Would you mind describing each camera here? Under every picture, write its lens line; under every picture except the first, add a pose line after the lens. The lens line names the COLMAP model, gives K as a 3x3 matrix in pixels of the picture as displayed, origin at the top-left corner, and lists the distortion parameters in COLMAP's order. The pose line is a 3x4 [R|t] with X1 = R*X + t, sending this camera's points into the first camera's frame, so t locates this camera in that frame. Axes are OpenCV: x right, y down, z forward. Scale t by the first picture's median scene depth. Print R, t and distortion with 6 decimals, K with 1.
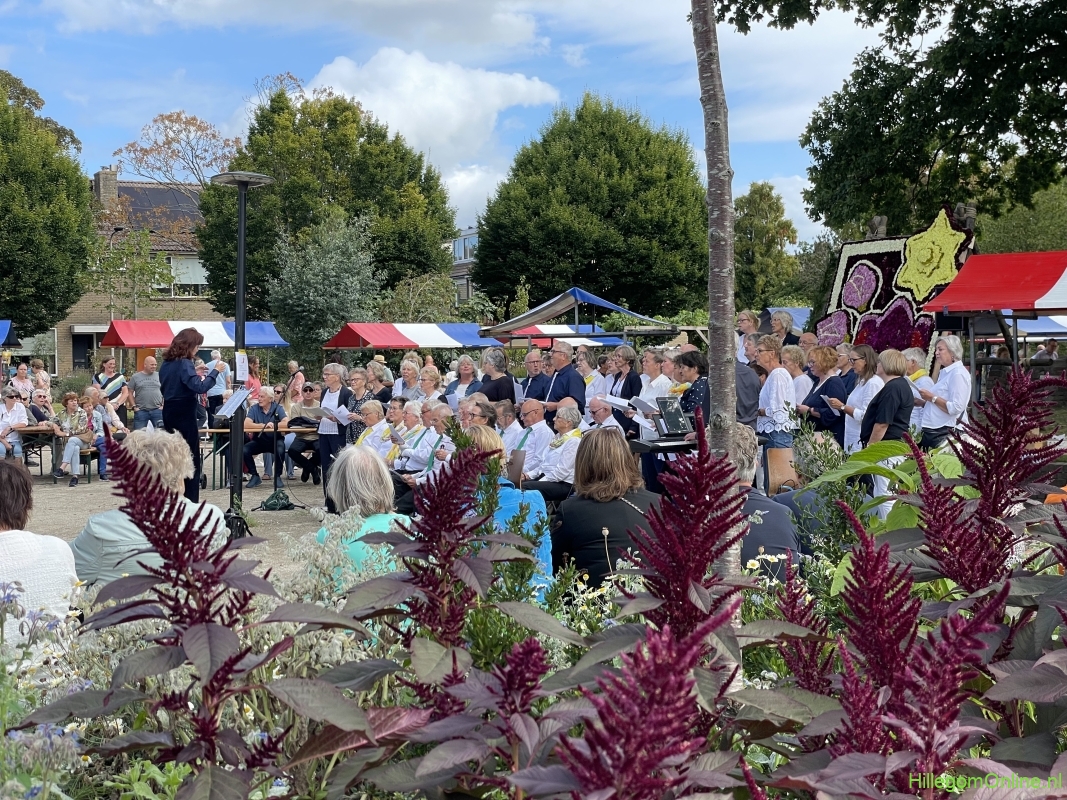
lens RADIAL K [[1586.4, 0, 532.0], [0, 1586.4, 377.9], [0, 0, 1]] dist [0.123422, 0.028351]
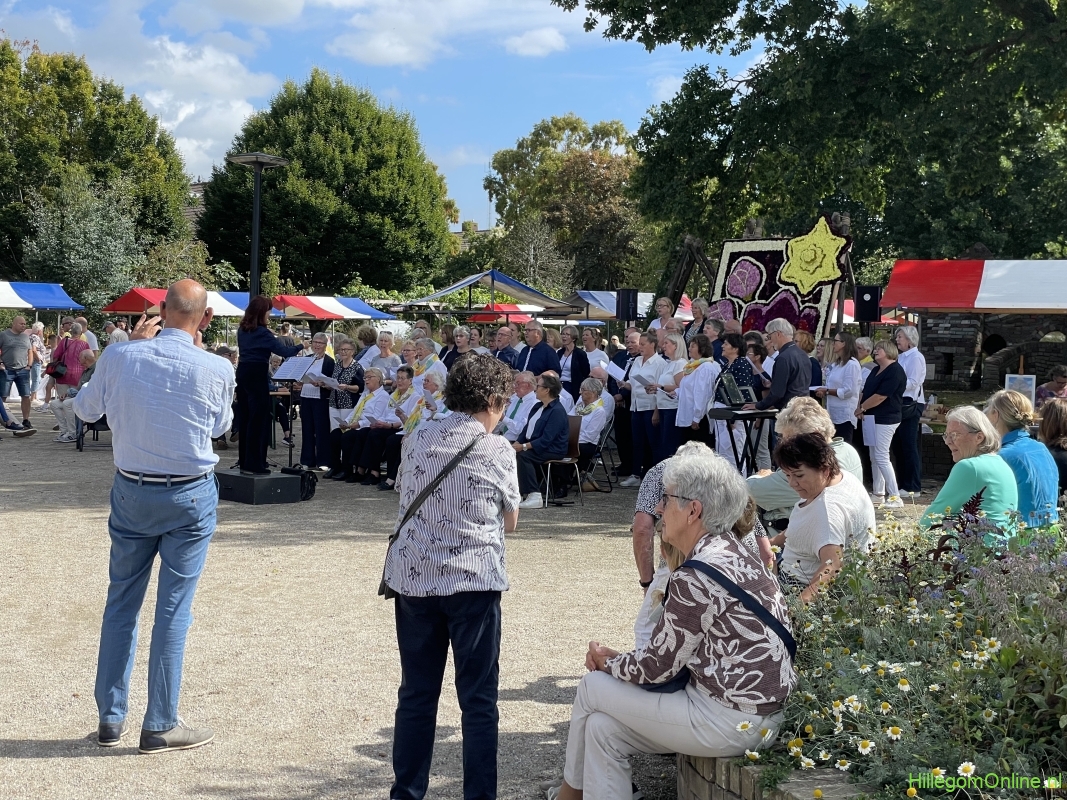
lens RADIAL K [[1586.4, 0, 532.0], [0, 1586.4, 377.9], [0, 0, 1]] dist [0.123422, 0.028351]
pose [[0.967788, 0.022482, 0.250761, -0.178549], [-0.026939, 0.999534, 0.014357, 0.001368], [-0.250321, -0.020650, 0.967943, -0.061912]]
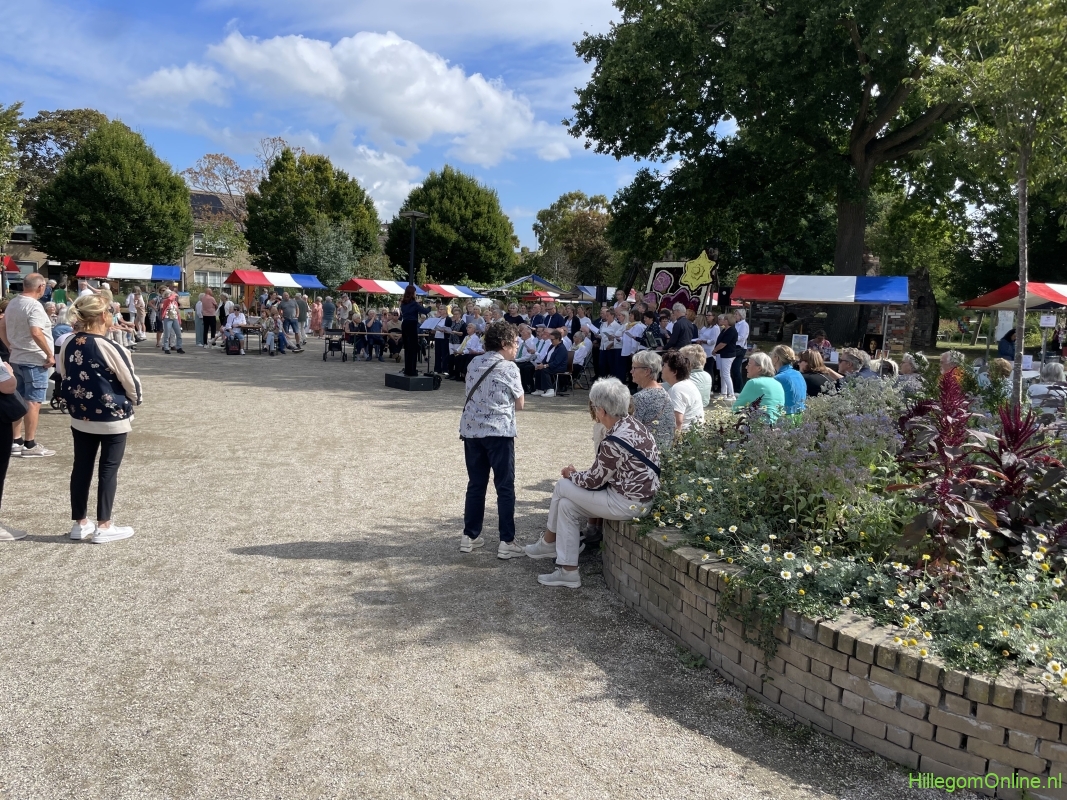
lens RADIAL K [[810.1, 0, 531.5], [0, 810.1, 405.8], [0, 0, 1]] dist [0.103014, -0.139070]
pose [[0.974057, 0.024981, 0.224921, -0.176230], [-0.050897, 0.992608, 0.110174, -0.000740], [-0.220506, -0.118763, 0.968128, -0.071177]]
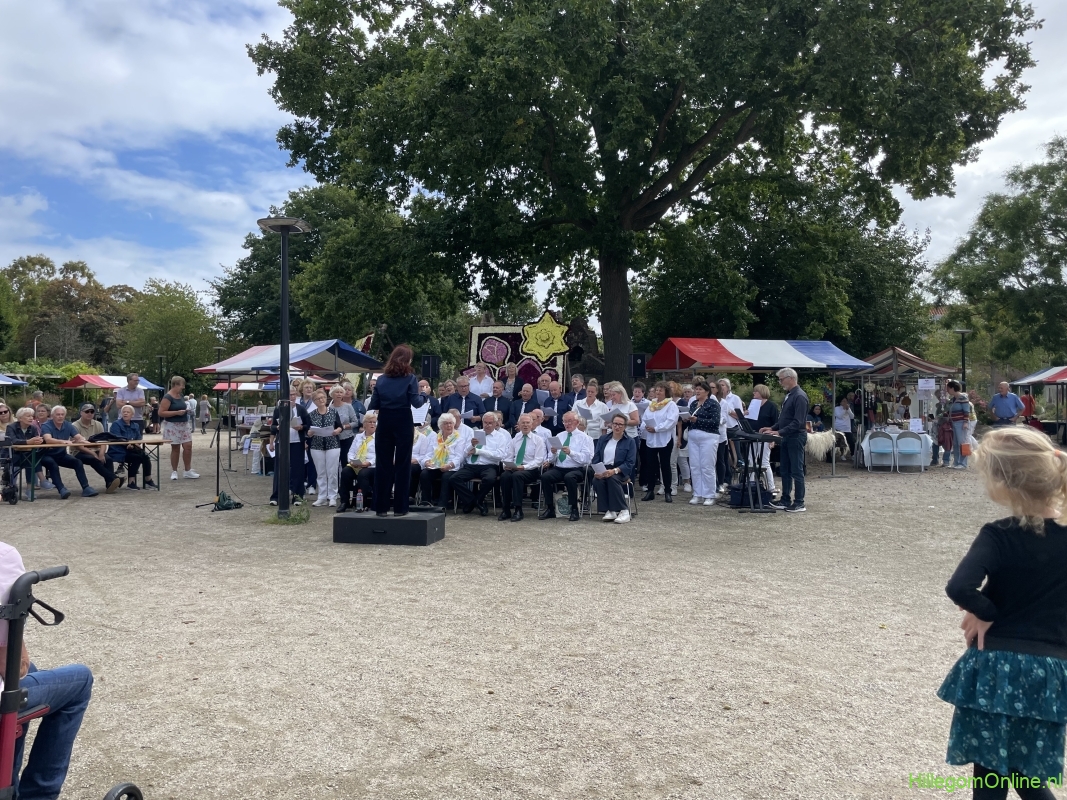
lens RADIAL K [[810.9, 0, 534.0], [0, 810.9, 396.7], [0, 0, 1]] dist [0.095193, -0.138721]
pose [[0.619544, 0.022924, 0.784627, -0.359689], [-0.002798, 0.999632, -0.026996, 0.012833], [-0.784957, 0.014530, 0.619380, 0.319678]]
